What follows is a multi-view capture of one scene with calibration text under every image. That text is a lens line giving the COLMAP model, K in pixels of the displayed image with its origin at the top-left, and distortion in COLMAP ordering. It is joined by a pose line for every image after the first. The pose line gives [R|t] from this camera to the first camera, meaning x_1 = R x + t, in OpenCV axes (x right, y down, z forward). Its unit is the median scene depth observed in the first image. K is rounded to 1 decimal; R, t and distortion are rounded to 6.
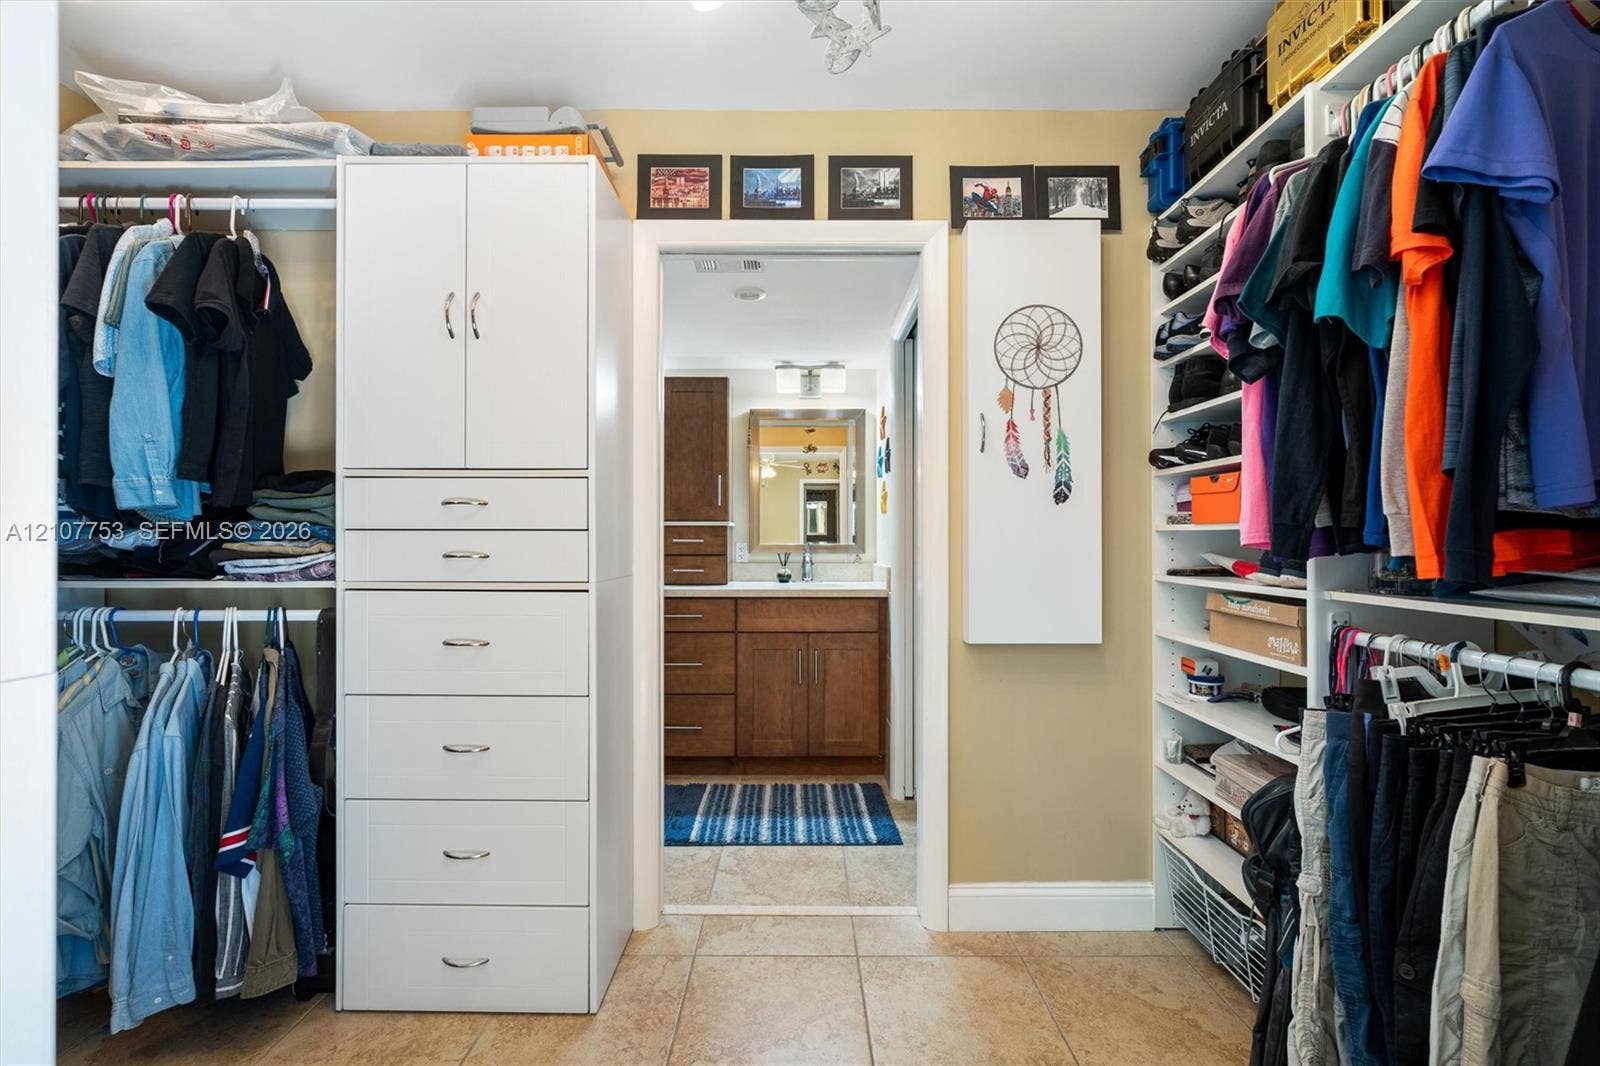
lens RADIAL K [[706.1, 0, 806.1], [0, 706.1, 533.8], [0, 0, 1]] dist [0.001375, 0.000025]
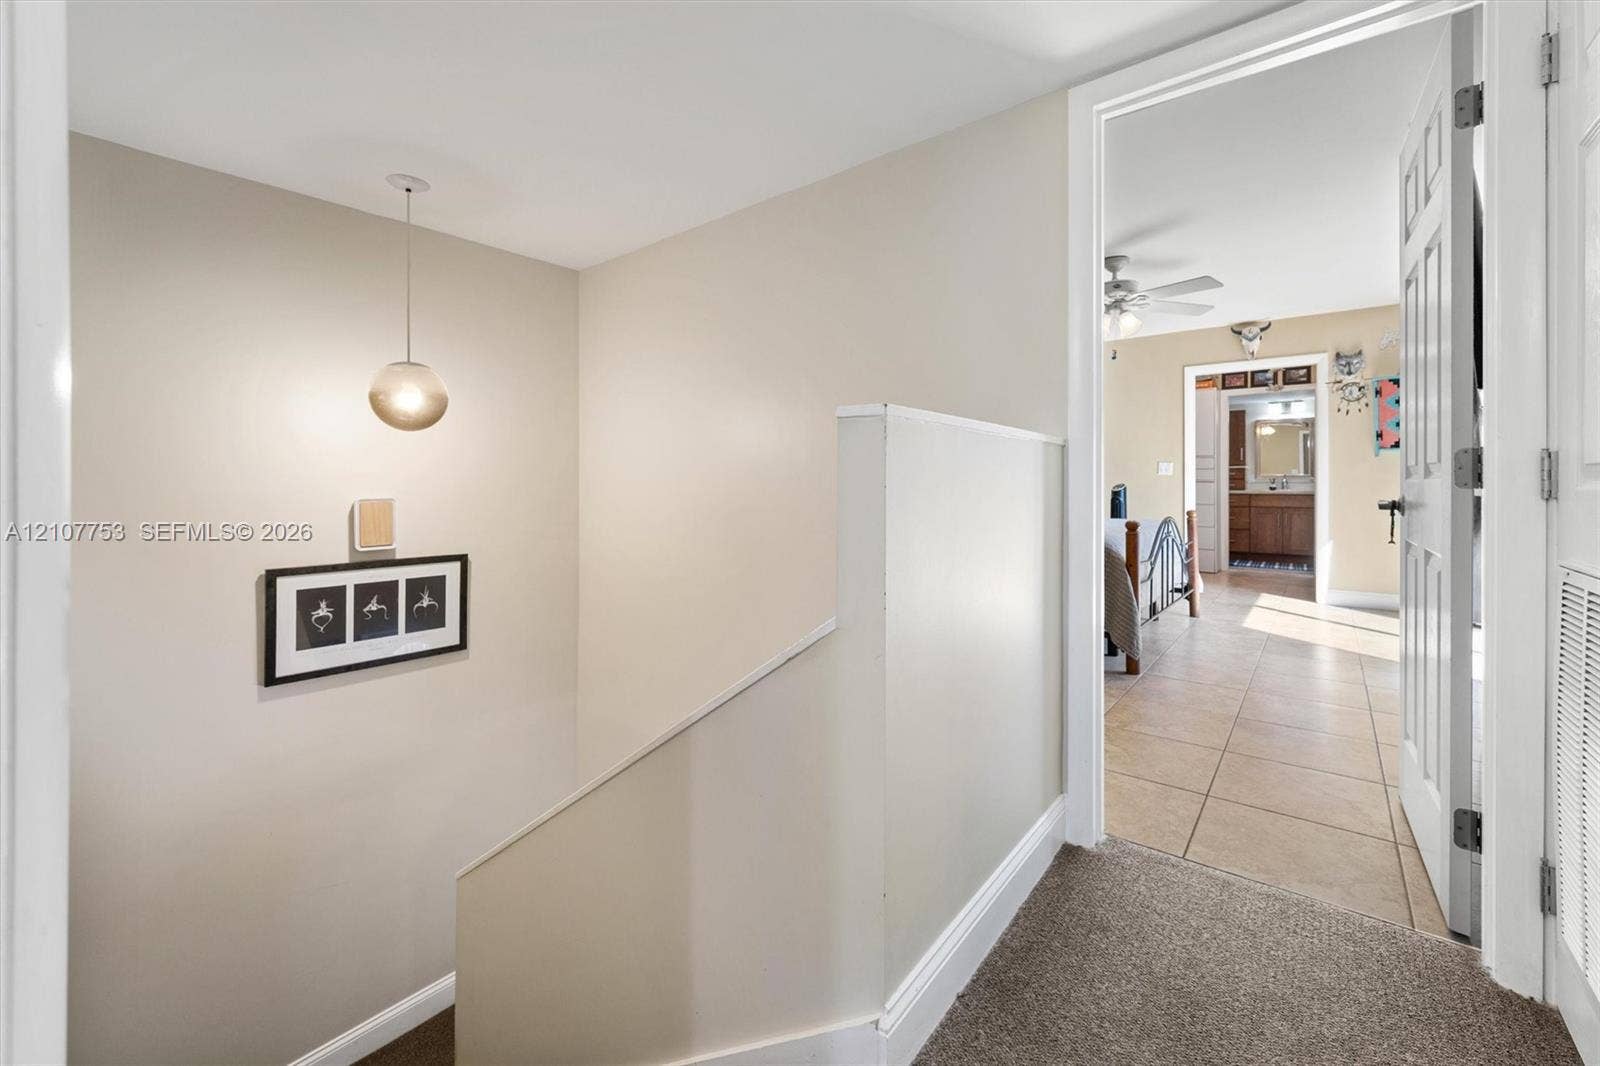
lens RADIAL K [[620.8, 0, 802.4], [0, 620.8, 483.5], [0, 0, 1]] dist [-0.008291, 0.001091]
pose [[0.760746, 0.000603, -0.649049, 0.220078], [0.003197, 0.999984, 0.004676, 0.051890], [0.649041, -0.005632, 0.760732, -3.125759]]
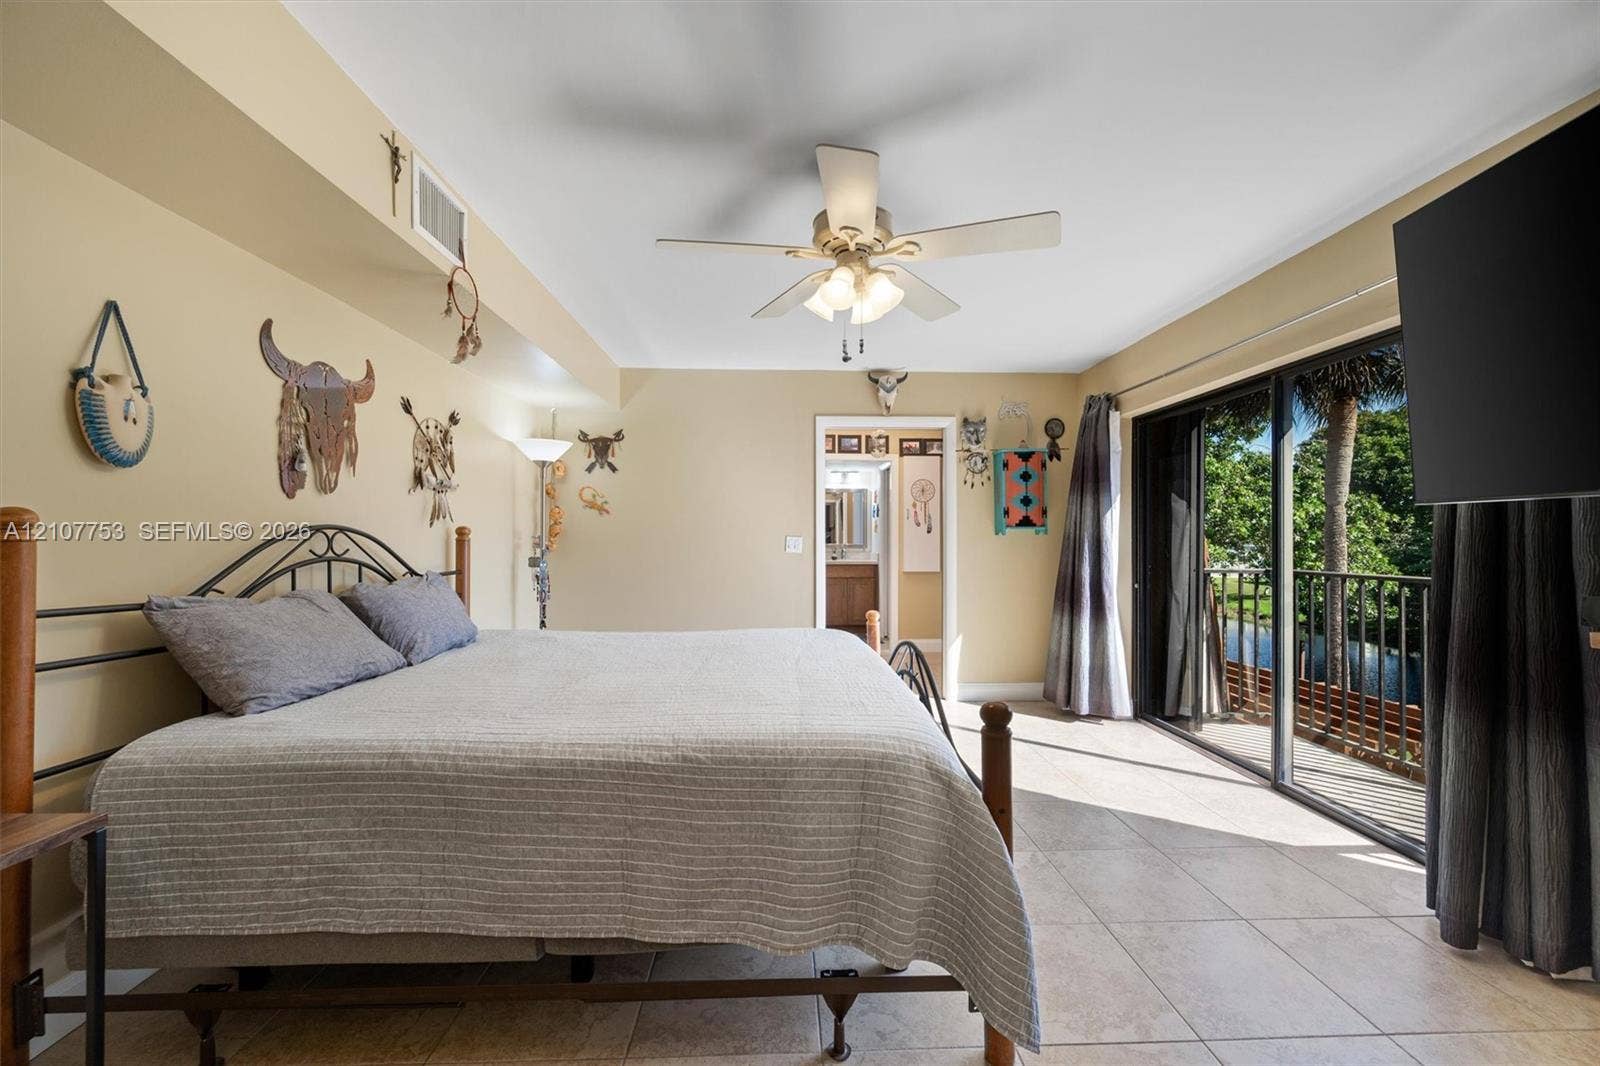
lens RADIAL K [[620.8, 0, 792.3], [0, 620.8, 532.7], [0, 0, 1]] dist [-0.008291, 0.001091]
pose [[0.999948, 0.003156, 0.009670, -0.363759], [-0.003098, 0.999977, -0.006015, -0.023435], [-0.009689, 0.005984, 0.999935, -2.113955]]
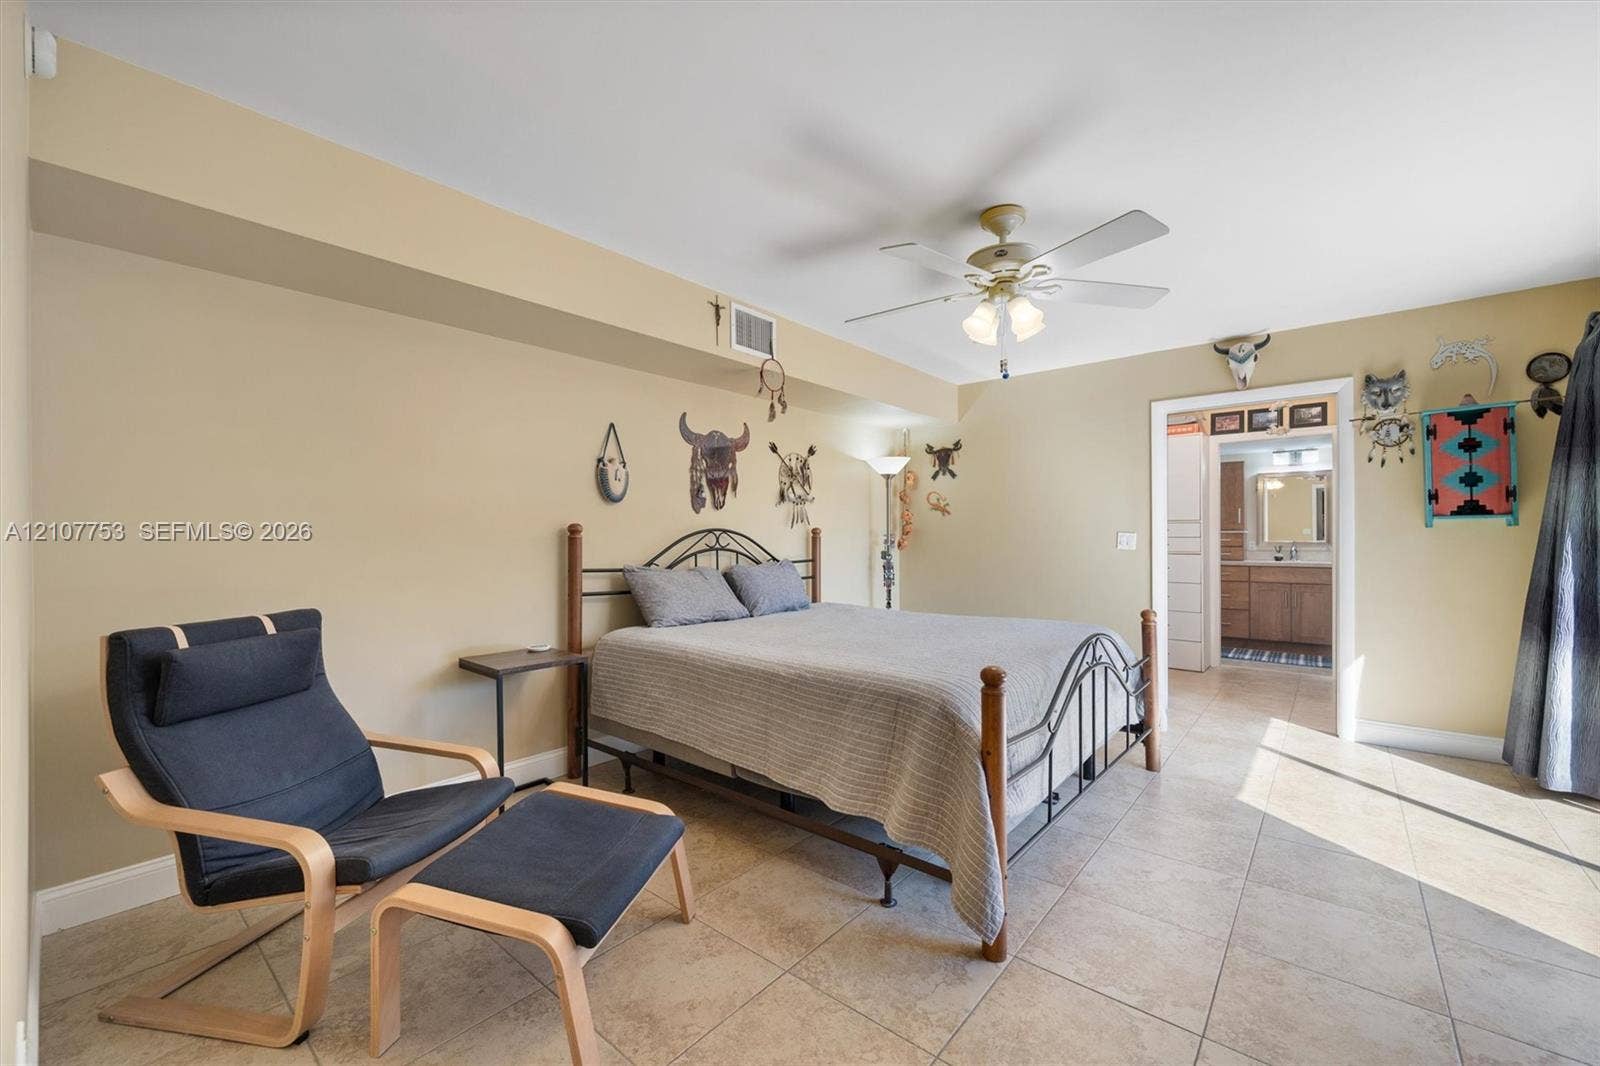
lens RADIAL K [[620.8, 0, 792.3], [0, 620.8, 537.1], [0, 0, 1]] dist [-0.008291, 0.001091]
pose [[0.746386, -0.002527, -0.665509, 0.193150], [0.006249, 0.999975, 0.003211, -0.020640], [0.665484, -0.006556, 0.746383, -2.227177]]
